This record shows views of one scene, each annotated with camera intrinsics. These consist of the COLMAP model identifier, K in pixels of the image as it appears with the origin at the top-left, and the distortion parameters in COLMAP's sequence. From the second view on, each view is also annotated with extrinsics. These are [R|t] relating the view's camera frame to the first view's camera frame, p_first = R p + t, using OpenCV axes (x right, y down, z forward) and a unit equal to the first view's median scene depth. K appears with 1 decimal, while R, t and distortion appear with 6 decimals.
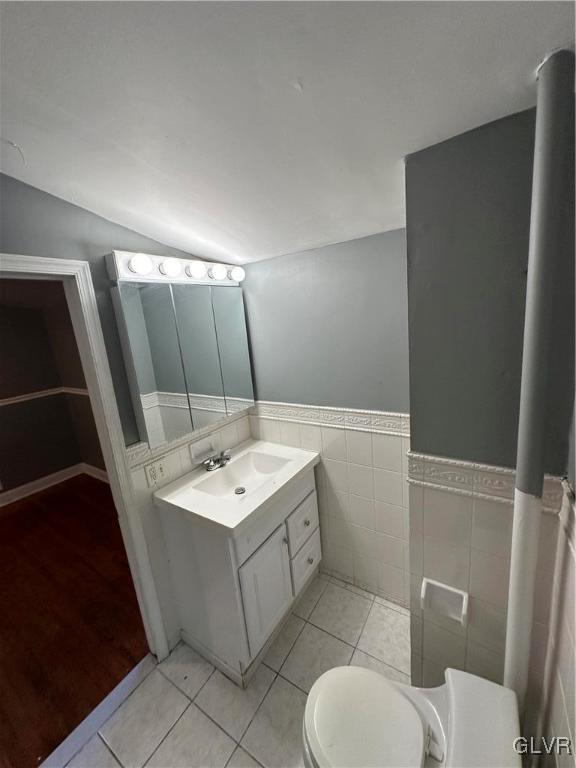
lens RADIAL K [[306.0, 0, 287.8], [0, 306.0, 380.0], [0, 0, 1]] dist [-0.004015, -0.000039]
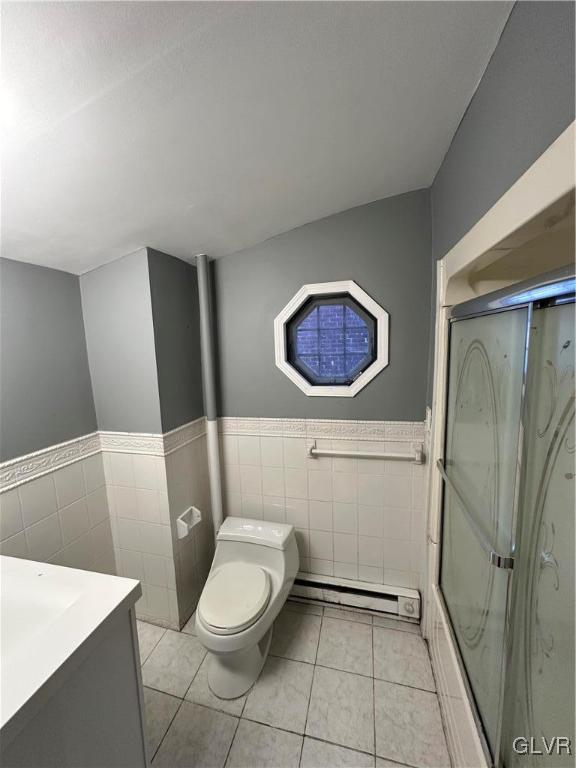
lens RADIAL K [[306.0, 0, 287.0], [0, 306.0, 383.6], [0, 0, 1]] dist [-0.004015, -0.000039]
pose [[-0.310346, -0.018631, 0.950441, -1.184584], [0.249683, 0.963108, 0.100408, 0.003974], [-0.917248, 0.268470, -0.294245, 0.829108]]
